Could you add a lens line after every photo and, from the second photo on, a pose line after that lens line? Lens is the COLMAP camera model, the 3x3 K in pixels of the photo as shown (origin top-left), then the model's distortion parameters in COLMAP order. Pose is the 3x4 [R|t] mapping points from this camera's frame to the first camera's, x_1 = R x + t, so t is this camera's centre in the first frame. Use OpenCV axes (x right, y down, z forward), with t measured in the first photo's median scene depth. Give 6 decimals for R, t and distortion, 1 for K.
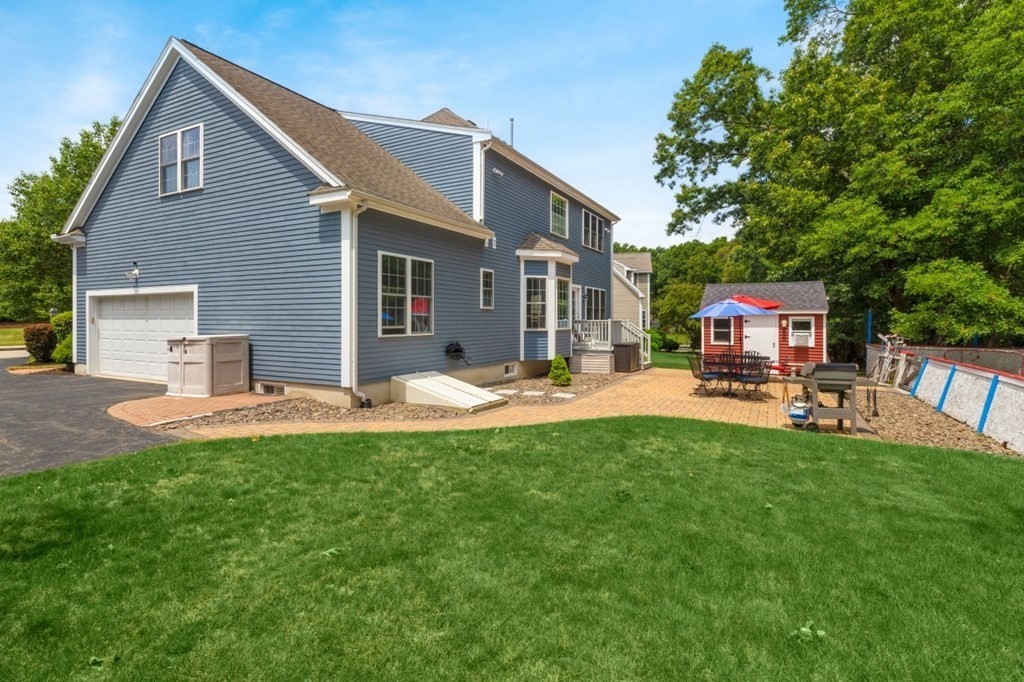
lens RADIAL K [[501.6, 0, 511.4], [0, 501.6, 324.3], [0, 0, 1]] dist [0.000686, -0.000011]
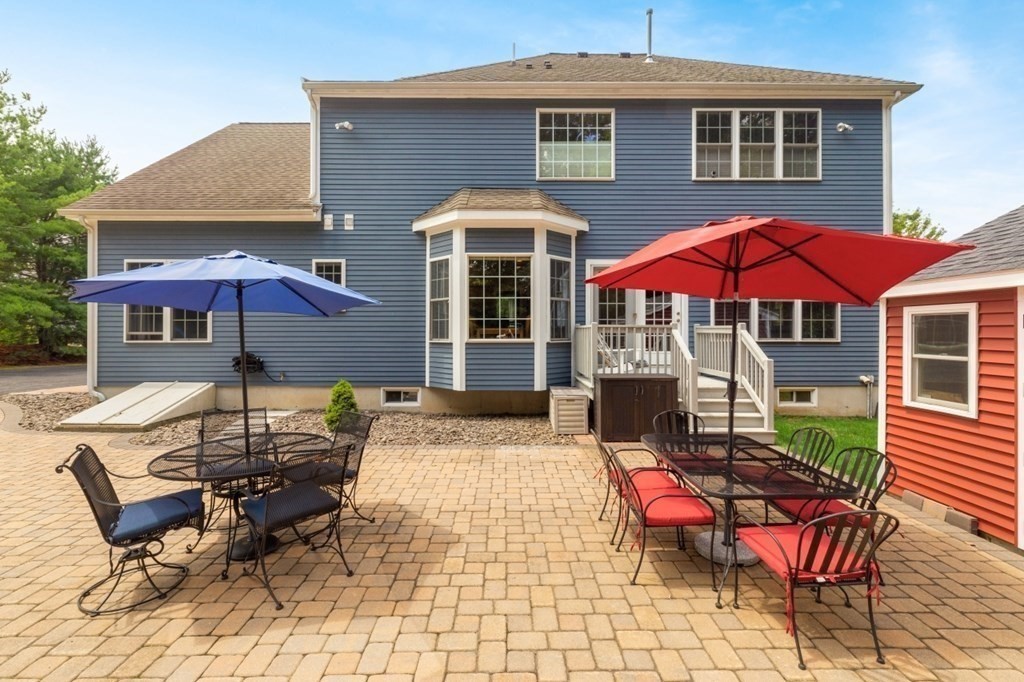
lens RADIAL K [[491.2, 0, 512.0], [0, 491.2, 341.0], [0, 0, 1]] dist [-0.003540, -0.000345]
pose [[0.474508, 0.003998, -0.880242, 0.659903], [-0.008540, 0.999964, -0.000062, 0.010245], [0.880210, 0.007546, 0.474525, 0.798272]]
